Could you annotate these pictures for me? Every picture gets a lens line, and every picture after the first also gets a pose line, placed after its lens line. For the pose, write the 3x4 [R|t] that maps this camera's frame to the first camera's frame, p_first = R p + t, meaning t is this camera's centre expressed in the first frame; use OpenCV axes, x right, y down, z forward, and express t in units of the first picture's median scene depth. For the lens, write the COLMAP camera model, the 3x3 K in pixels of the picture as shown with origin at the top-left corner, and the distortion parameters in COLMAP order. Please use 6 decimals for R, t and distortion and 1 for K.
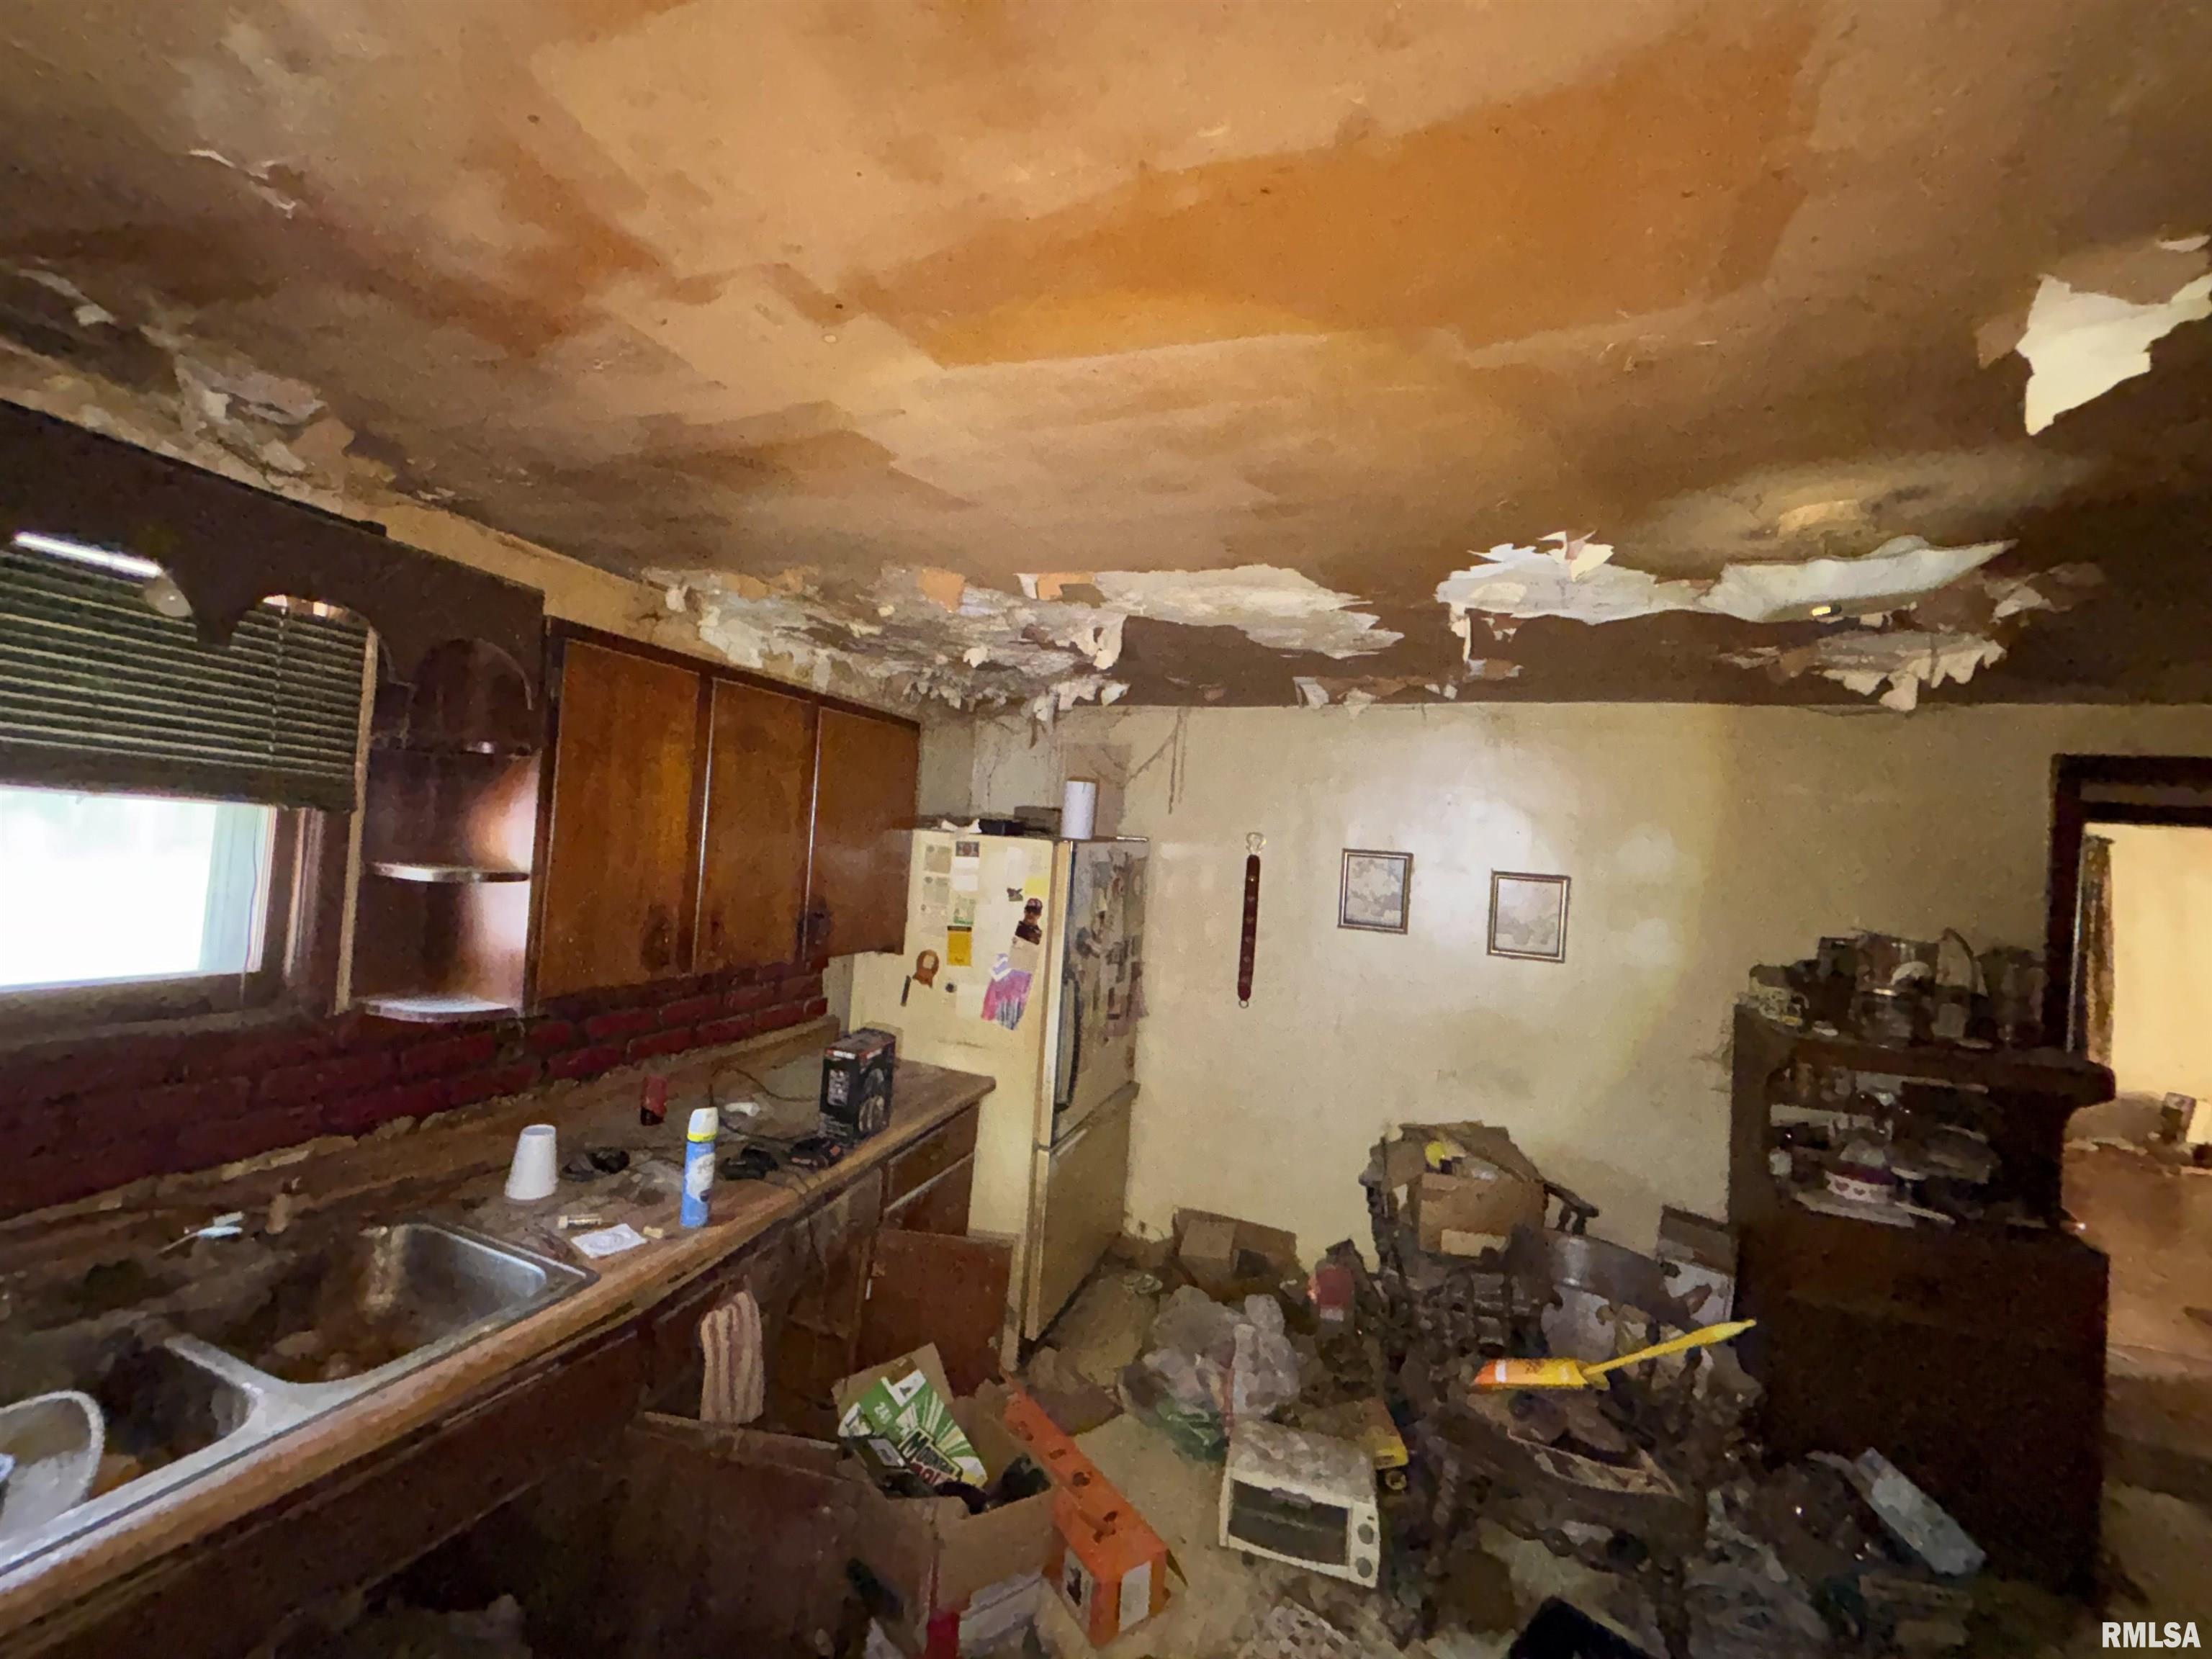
lens RADIAL K [[890.6, 0, 1103.7], [0, 890.6, 829.3], [0, 0, 1]] dist [-0.000118, 0.000538]
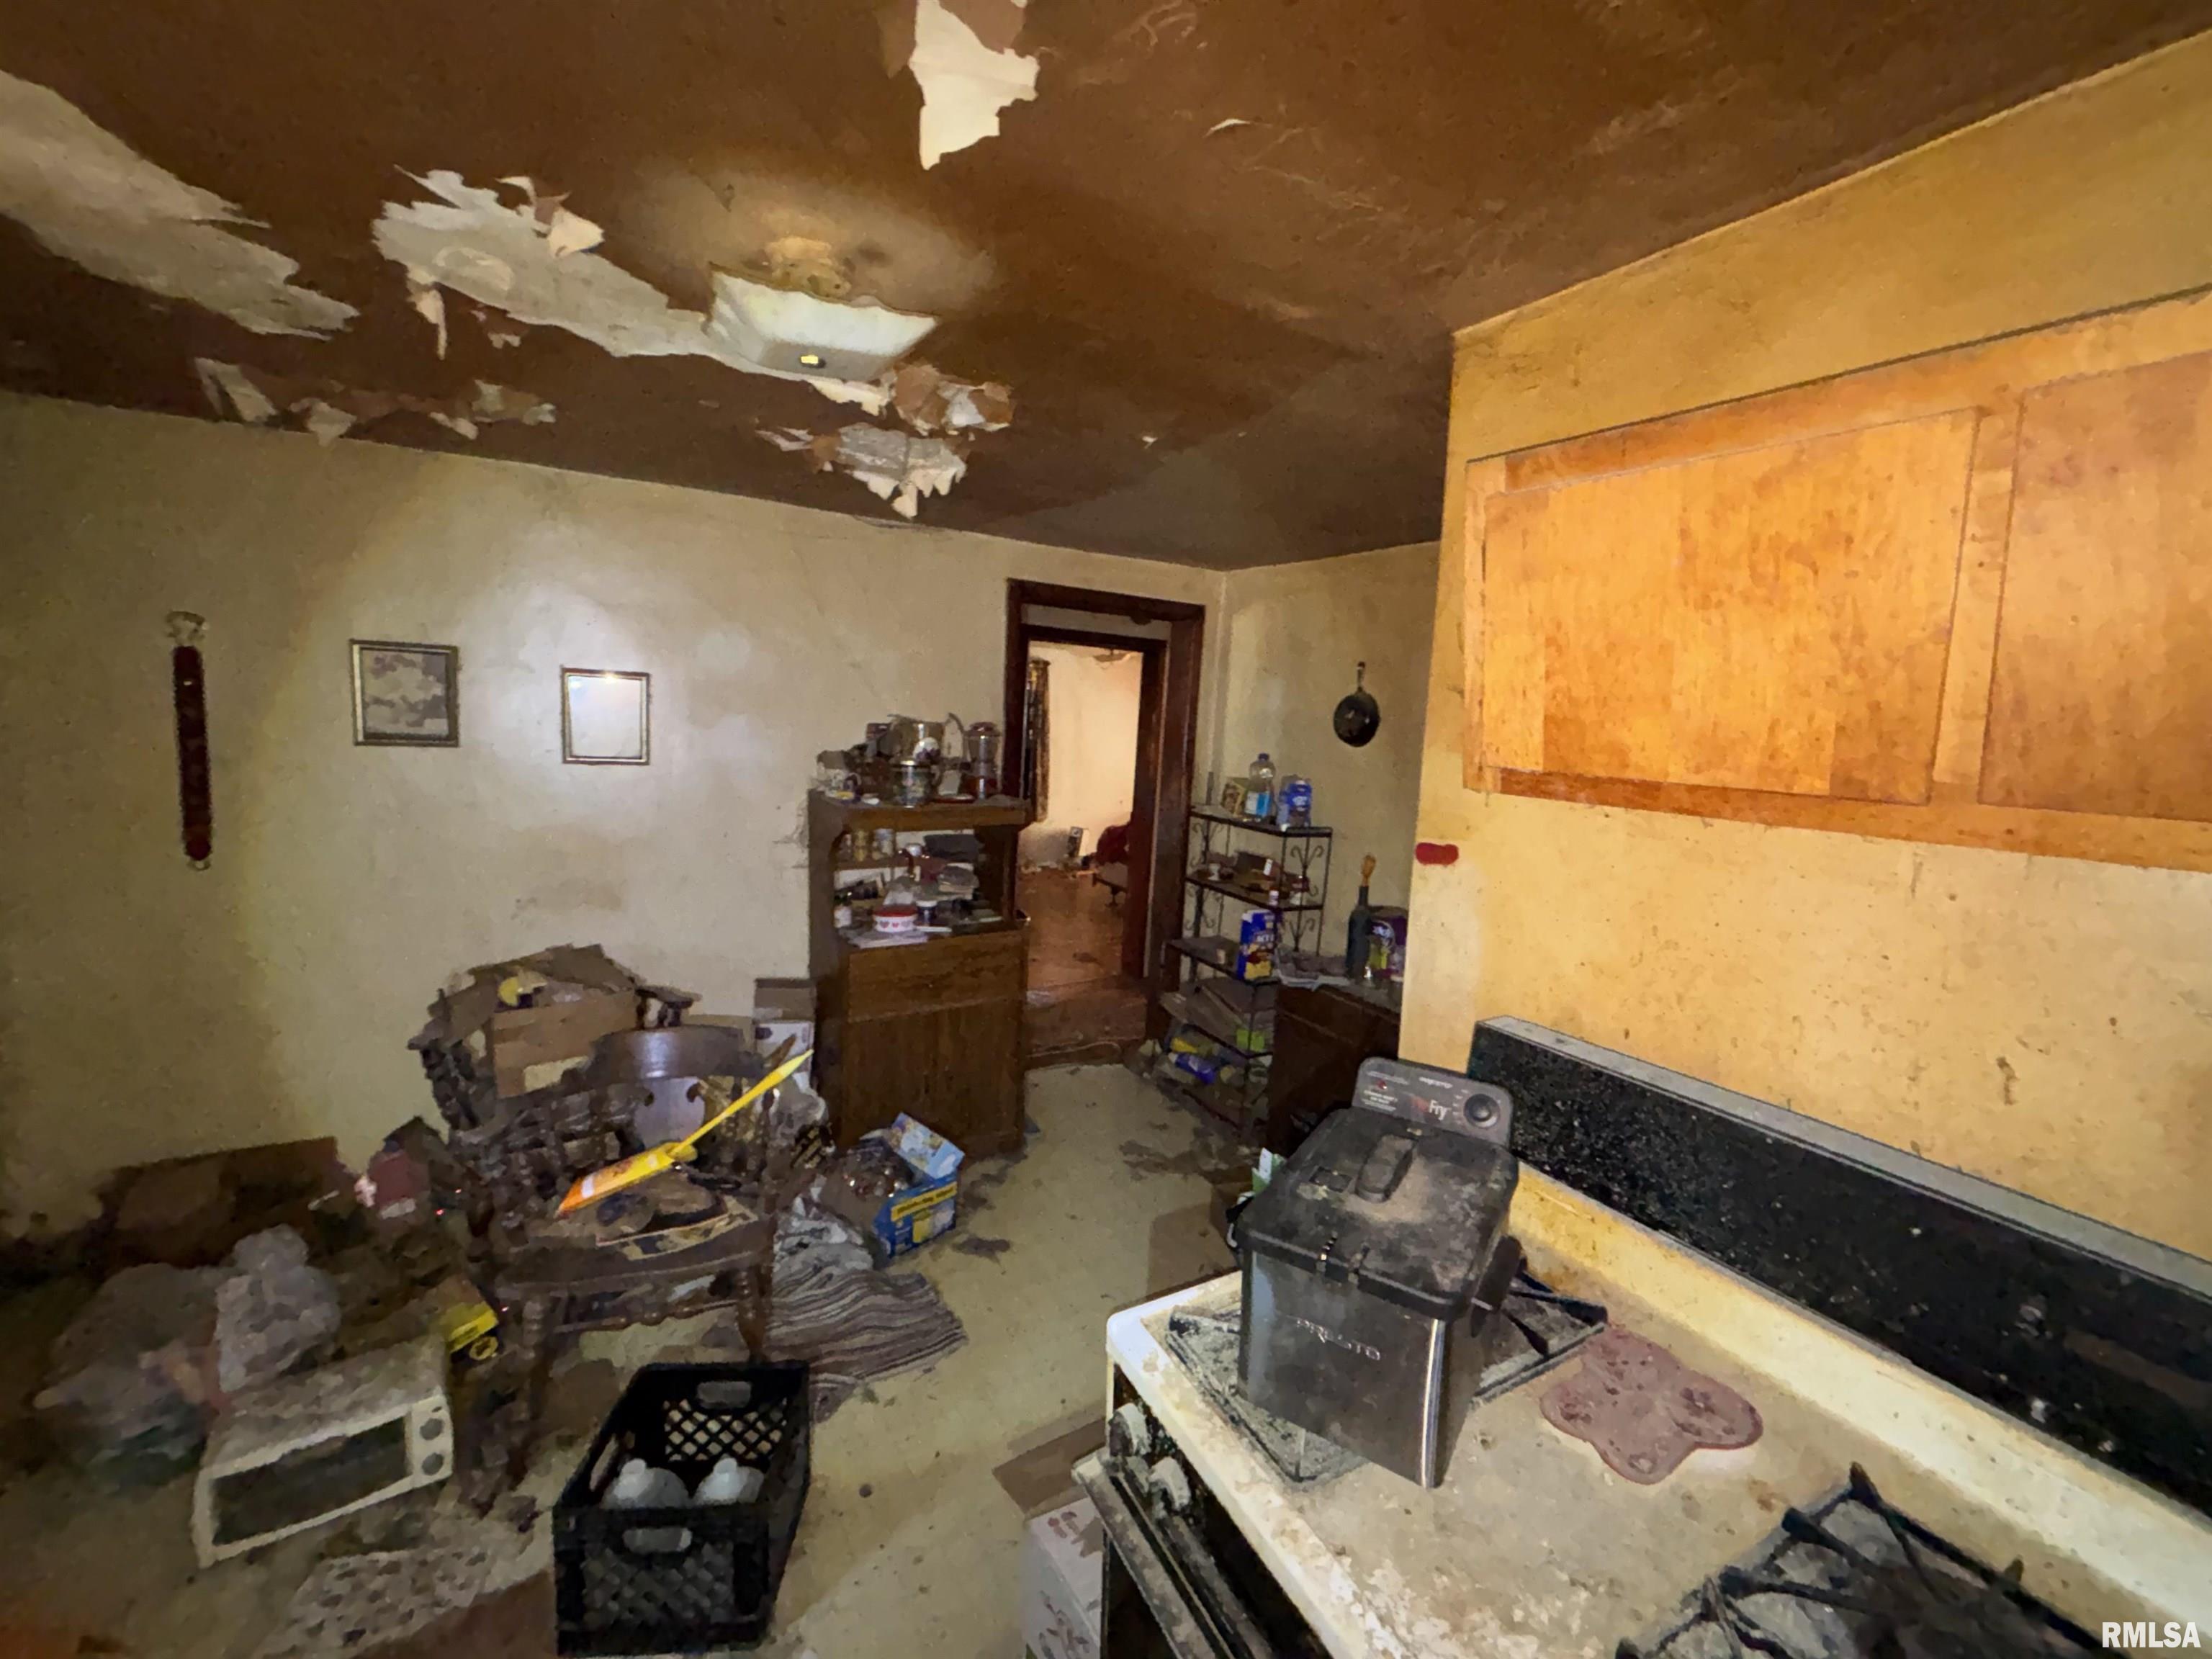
lens RADIAL K [[890.6, 0, 1103.7], [0, 890.6, 829.3], [0, 0, 1]] dist [-0.000118, 0.000538]
pose [[0.623011, -0.132154, 0.770968, 0.089561], [-0.016263, 0.983223, 0.181679, 0.044874], [-0.782044, -0.125727, 0.610410, 0.033614]]
